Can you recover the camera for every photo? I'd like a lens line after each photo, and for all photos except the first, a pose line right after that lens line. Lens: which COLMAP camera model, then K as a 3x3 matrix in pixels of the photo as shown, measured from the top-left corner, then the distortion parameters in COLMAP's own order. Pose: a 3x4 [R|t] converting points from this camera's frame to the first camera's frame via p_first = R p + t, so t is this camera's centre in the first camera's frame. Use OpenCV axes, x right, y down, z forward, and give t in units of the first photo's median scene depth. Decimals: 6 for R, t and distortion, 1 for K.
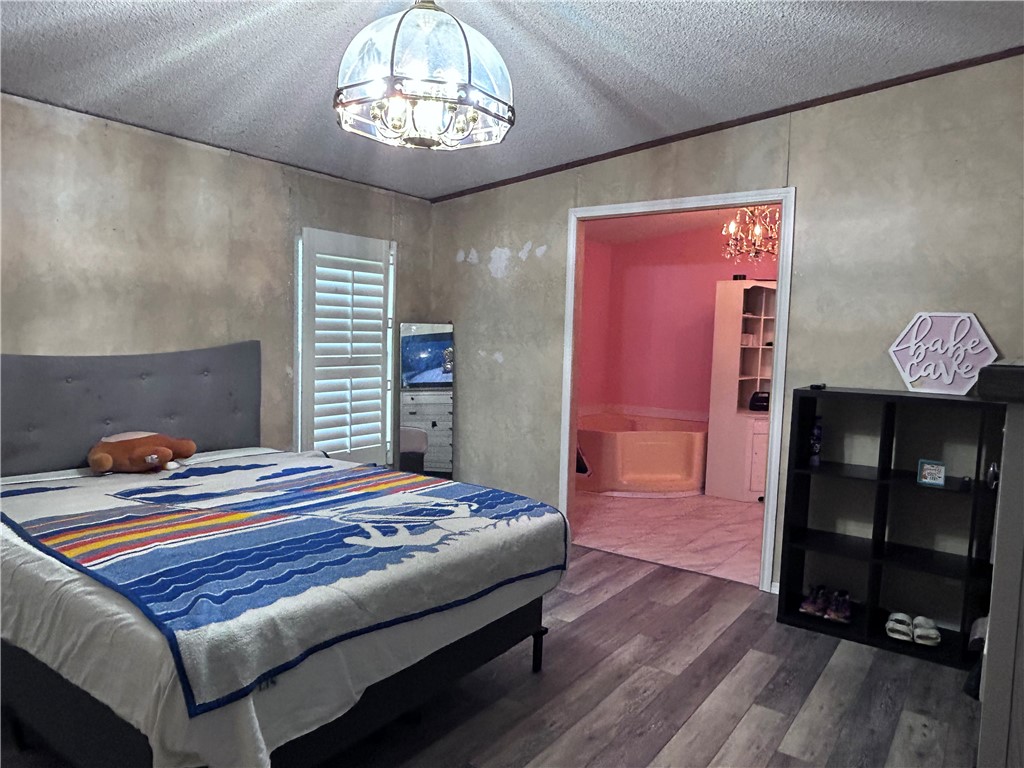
lens RADIAL K [[700.6, 0, 512.0], [0, 700.6, 384.0], [0, 0, 1]] dist [-0.003700, -0.001626]
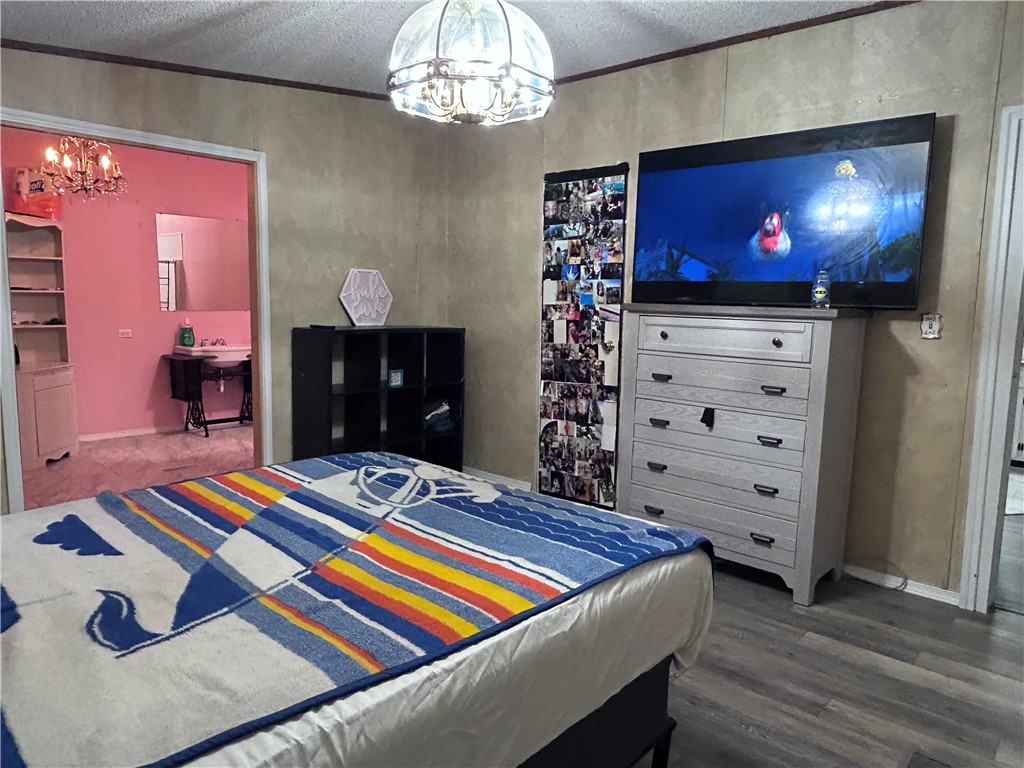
lens RADIAL K [[700.6, 0, 512.0], [0, 700.6, 384.0], [0, 0, 1]] dist [-0.003700, -0.001626]
pose [[0.101440, -0.151707, 0.983206, -0.919573], [0.048228, 0.987892, 0.147454, -0.076305], [-0.993672, 0.032461, 0.107529, 0.627424]]
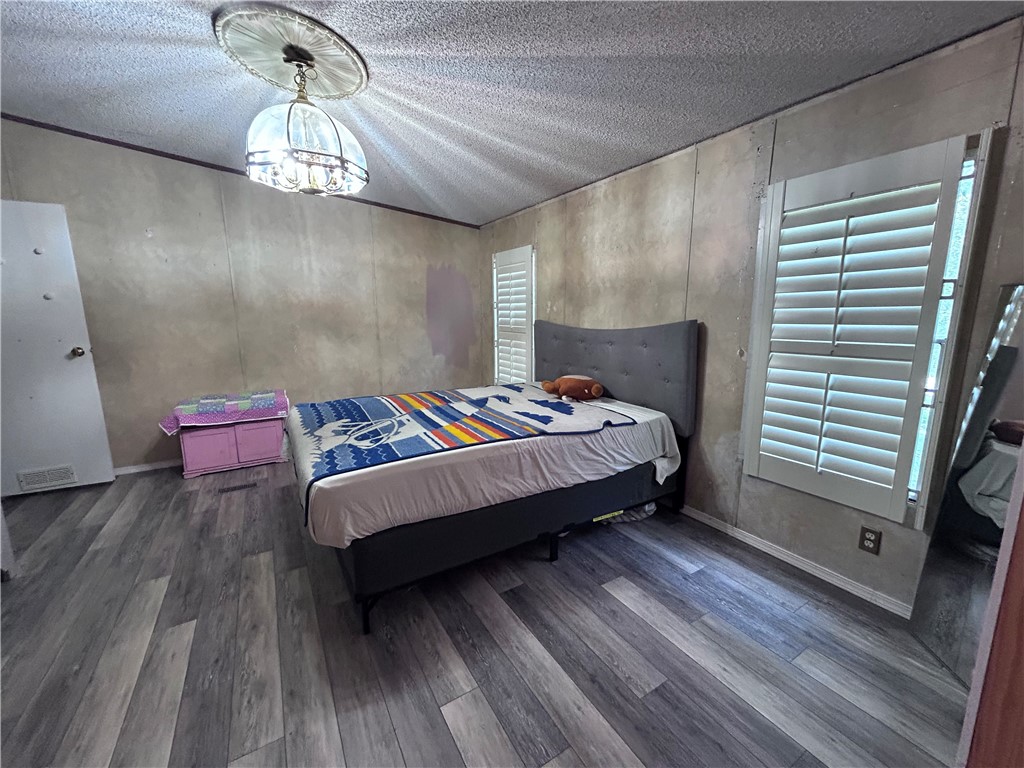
lens RADIAL K [[410.2, 0, 512.0], [0, 410.2, 384.0], [0, 0, 1]] dist [0.001269, -0.000108]
pose [[-0.390540, 0.135896, -0.910500, 0.457567], [-0.067557, 0.982147, 0.175567, -0.079041], [0.918104, 0.130077, -0.374387, 1.371861]]
